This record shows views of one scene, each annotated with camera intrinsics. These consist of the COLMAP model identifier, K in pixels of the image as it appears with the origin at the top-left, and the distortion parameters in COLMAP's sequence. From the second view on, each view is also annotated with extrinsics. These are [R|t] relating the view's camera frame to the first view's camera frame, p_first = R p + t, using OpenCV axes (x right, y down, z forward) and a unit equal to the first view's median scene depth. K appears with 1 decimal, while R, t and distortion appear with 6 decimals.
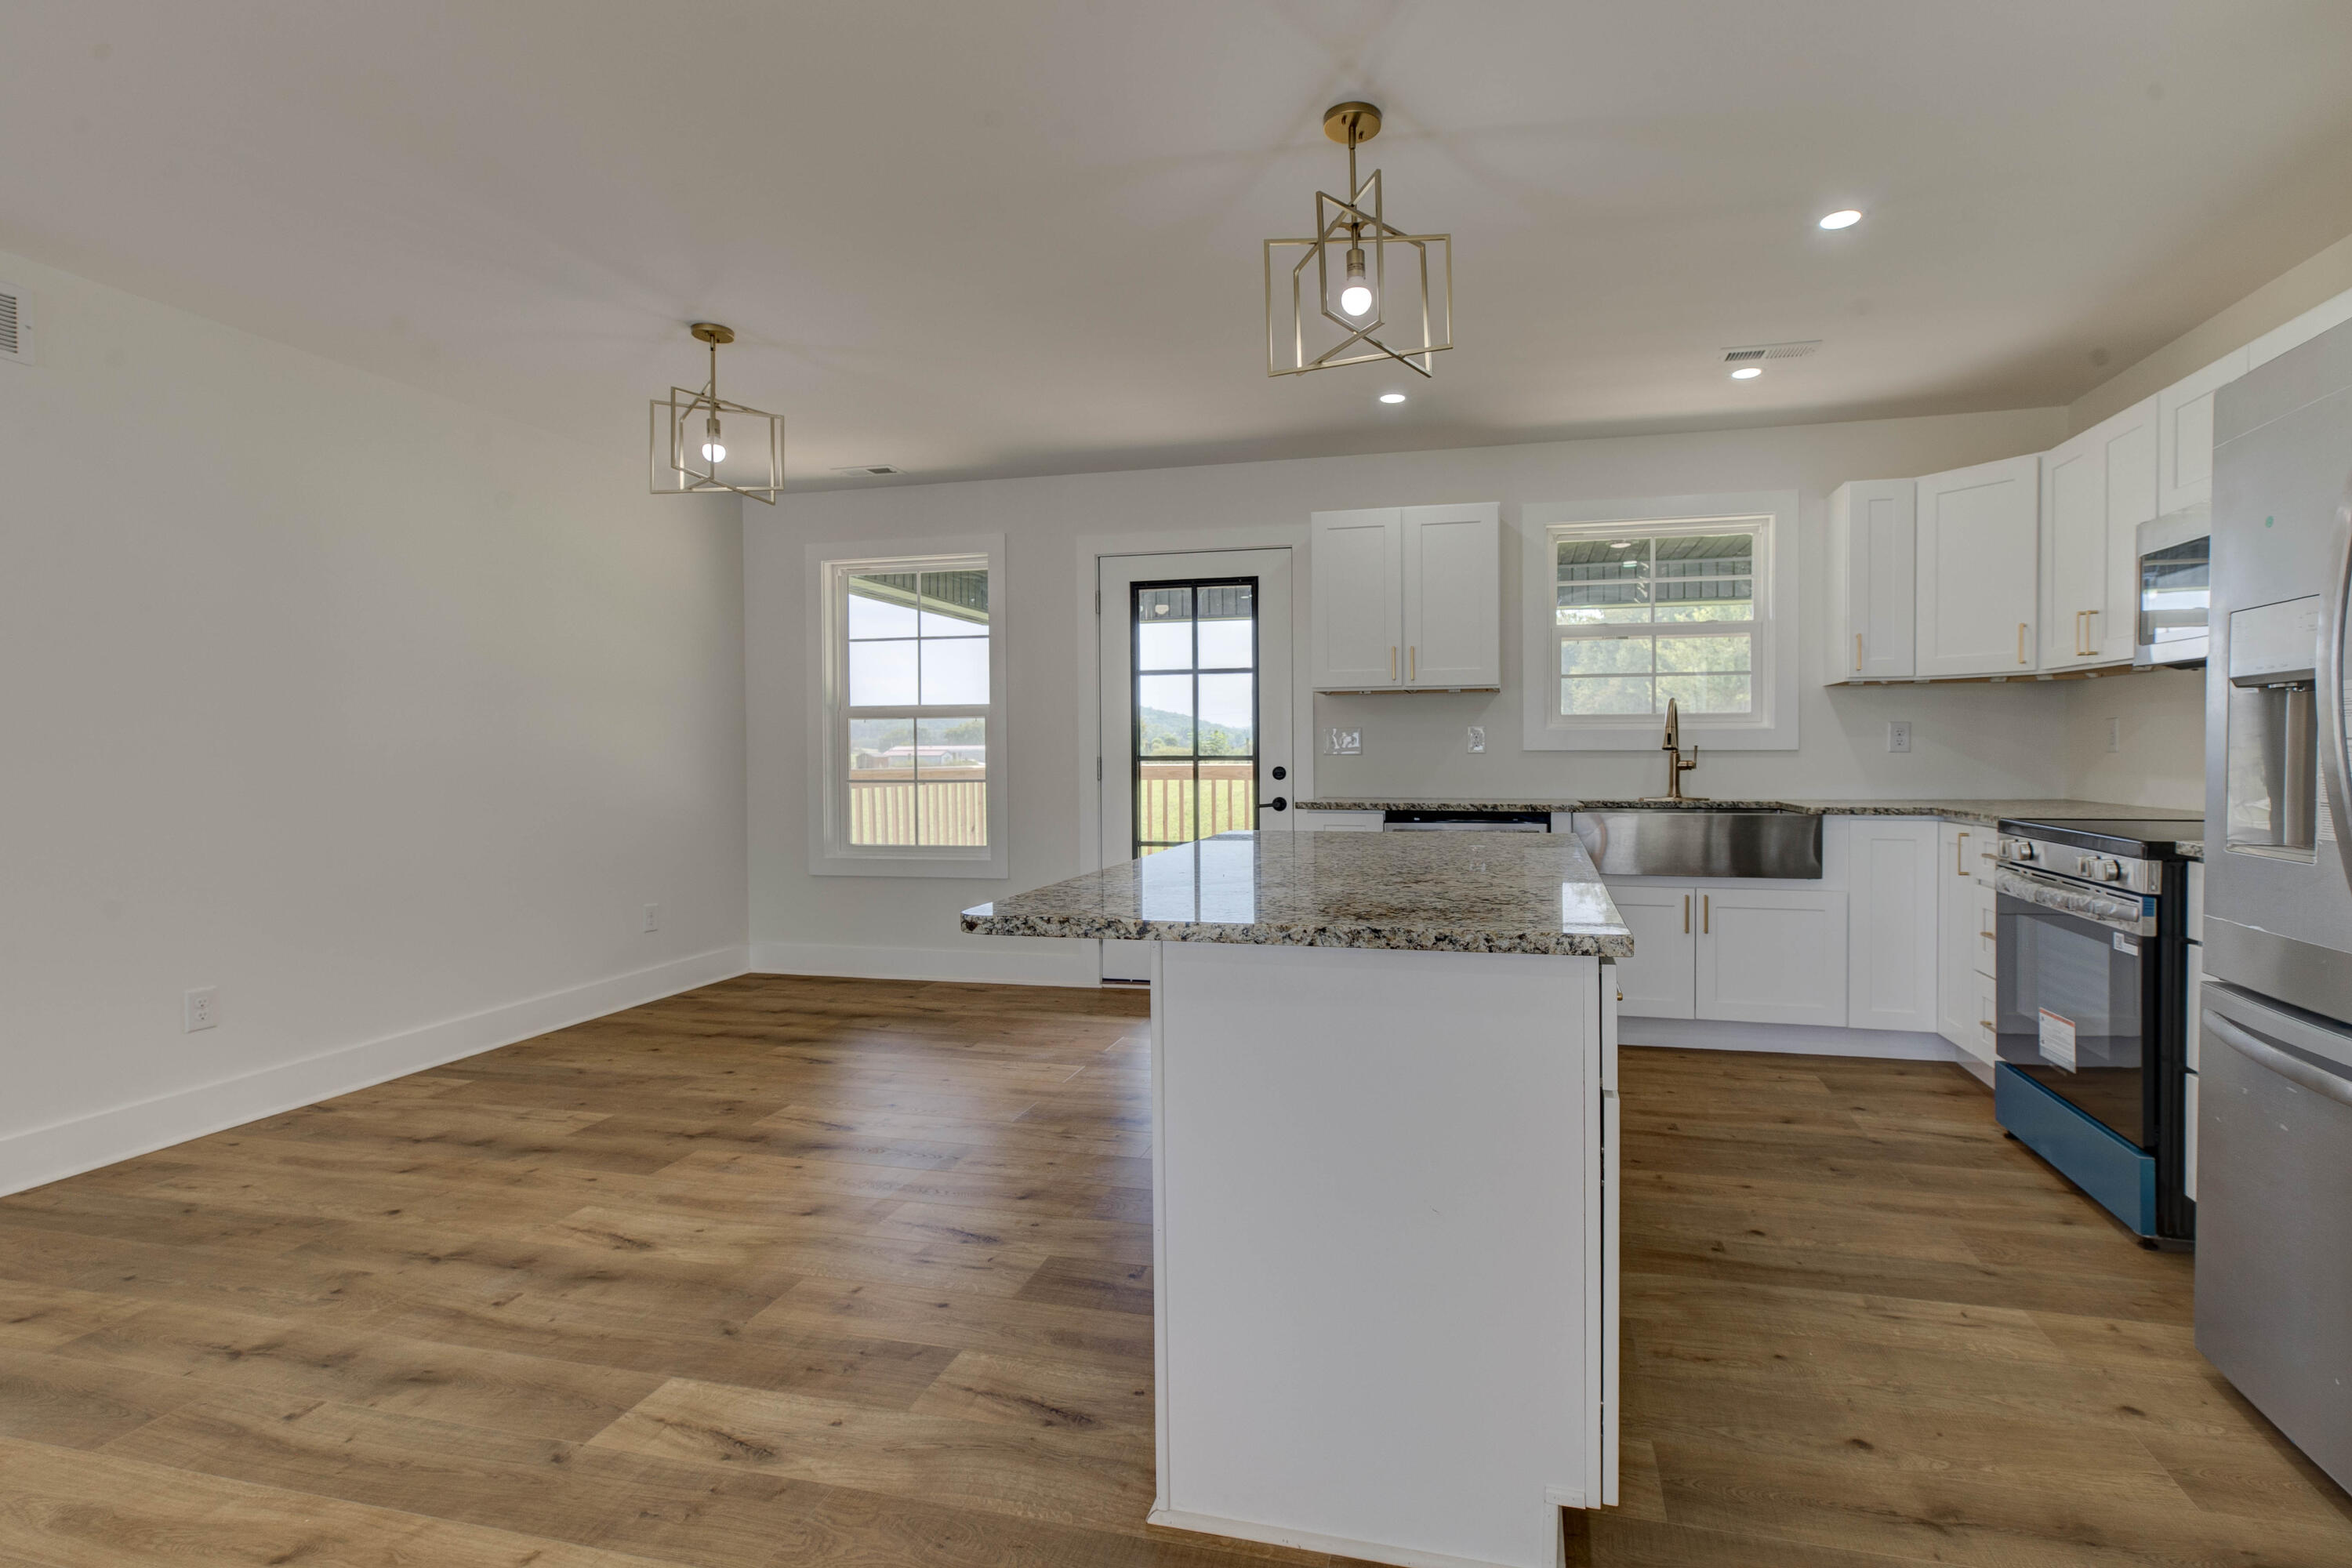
lens RADIAL K [[1112.9, 0, 1152.7], [0, 1112.9, 787.0], [0, 0, 1]] dist [0.006661, 0.000076]
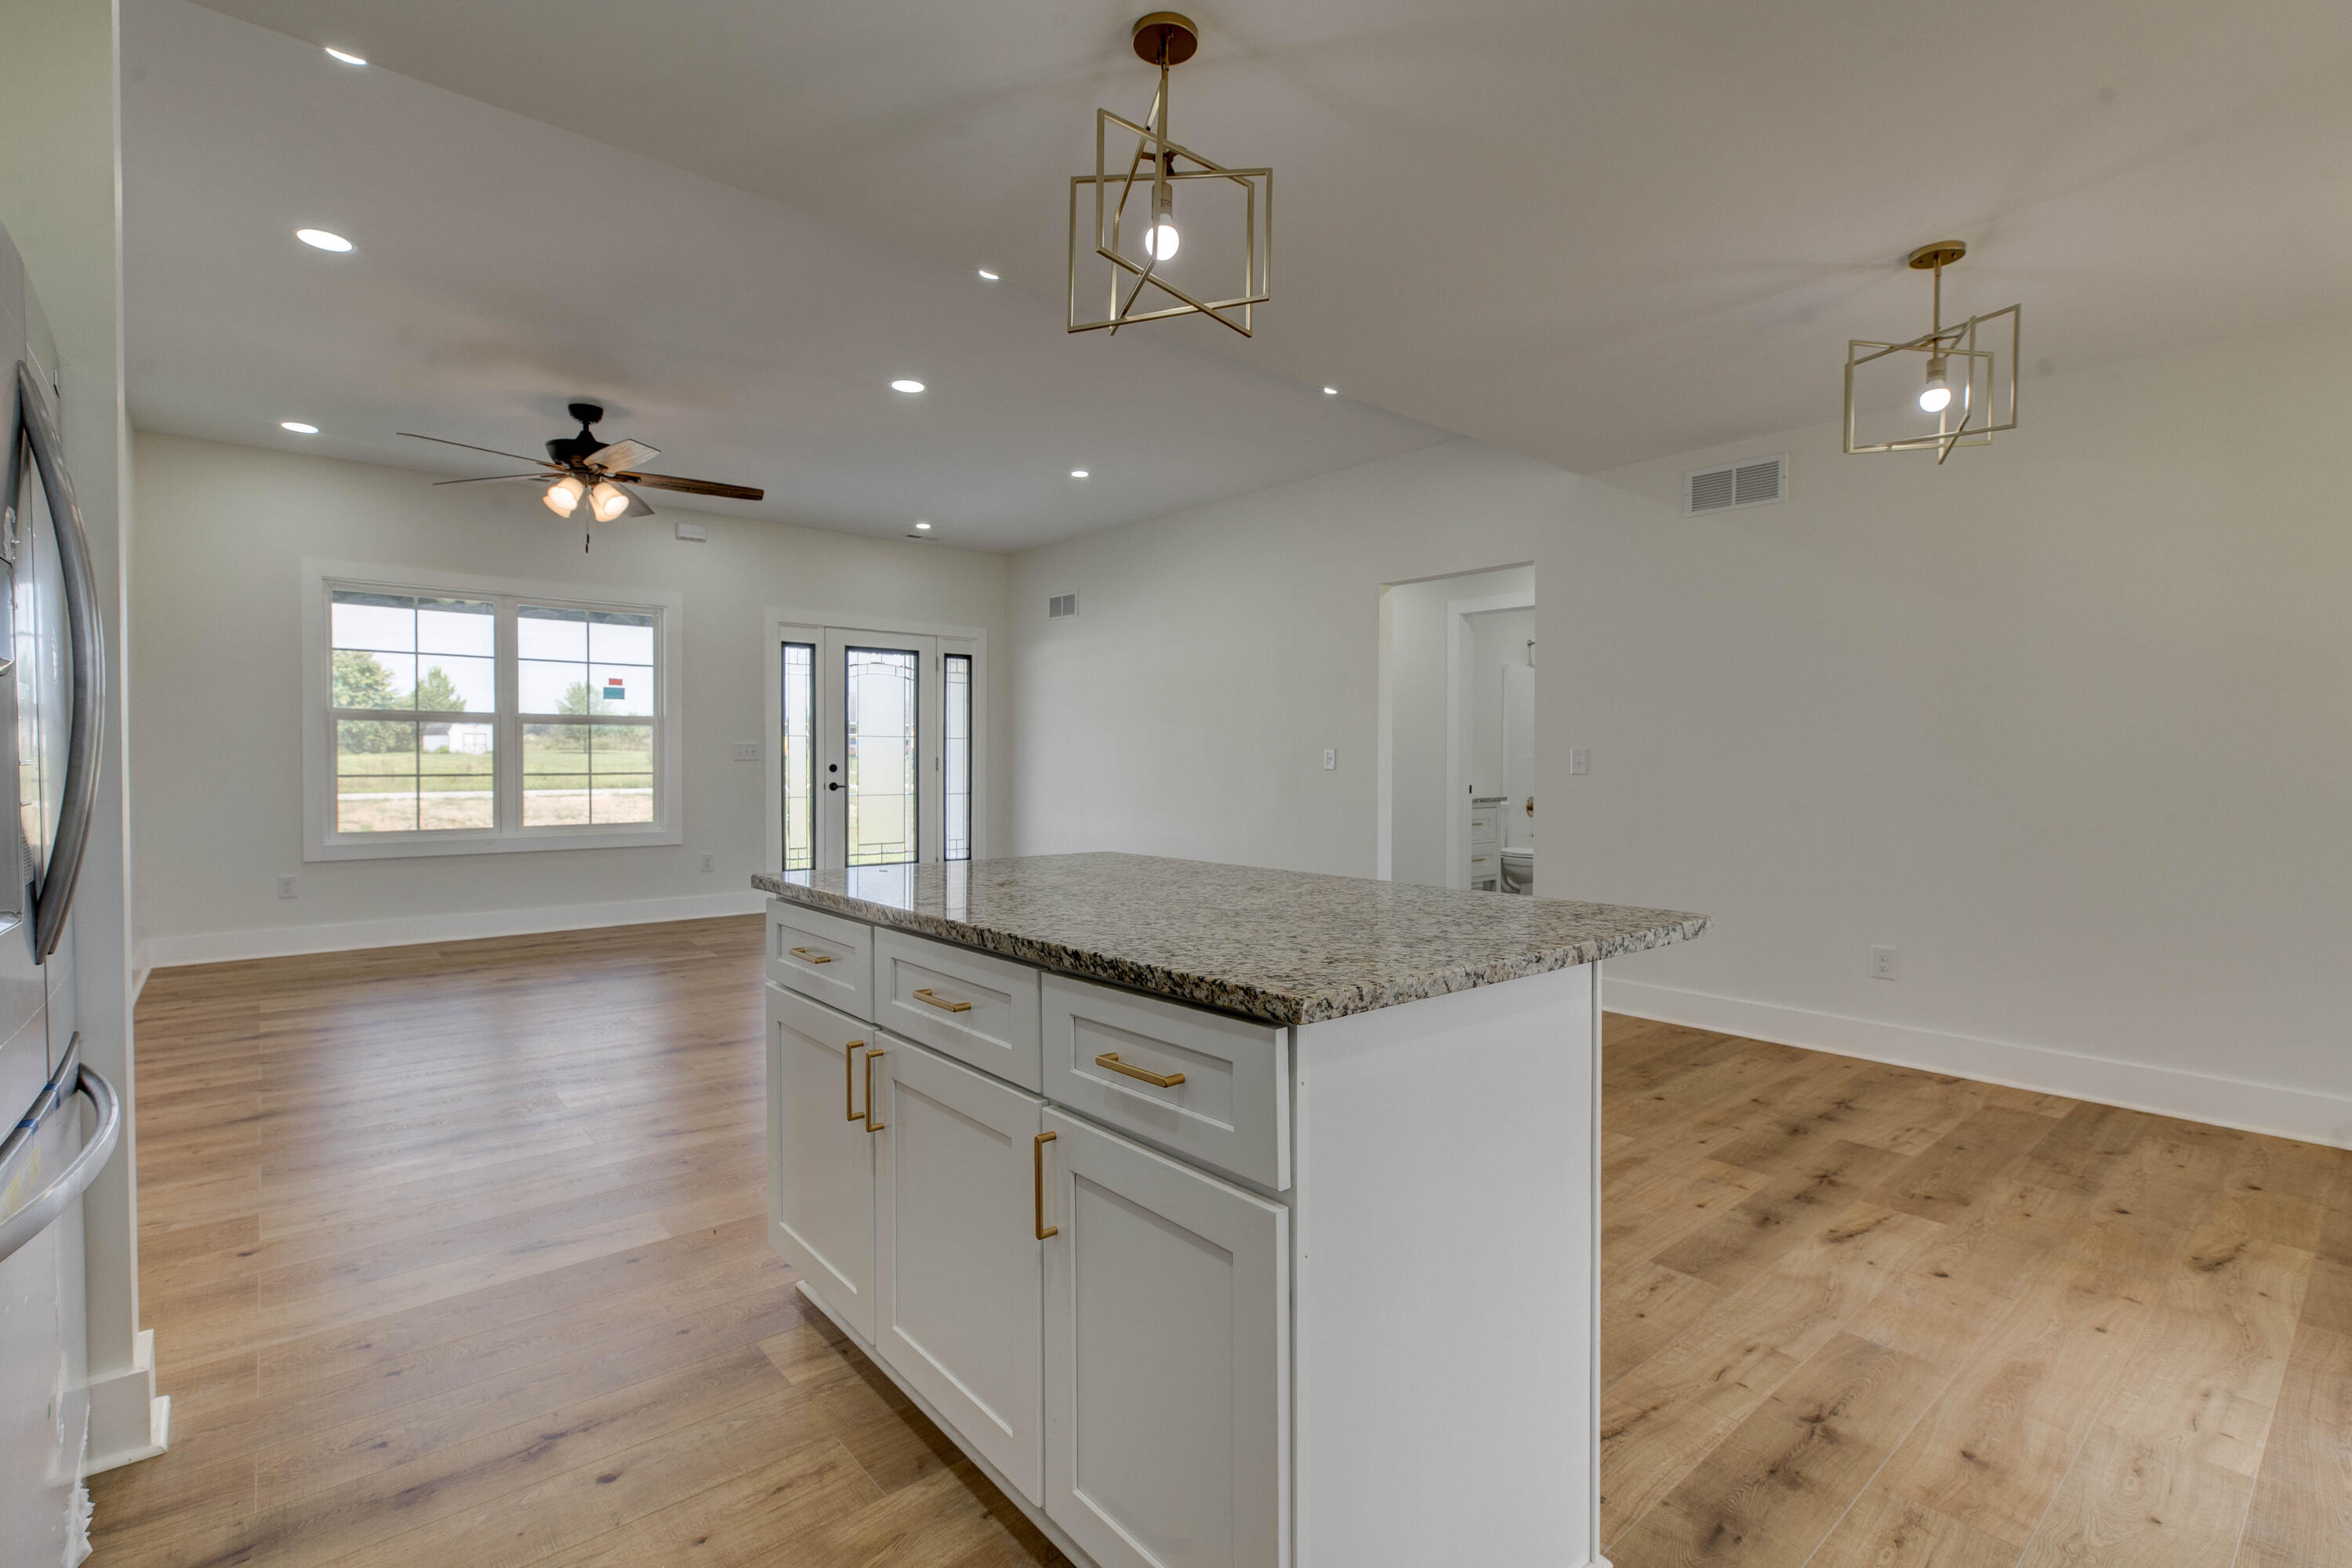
lens RADIAL K [[1112.9, 0, 1188.7], [0, 1112.9, 733.5], [0, 0, 1]] dist [0.006661, 0.000076]
pose [[-0.519906, -0.007725, -0.854189, 0.615706], [-0.026013, 0.999639, 0.006793, -0.042072], [0.853827, 0.025752, -0.519919, 0.977931]]
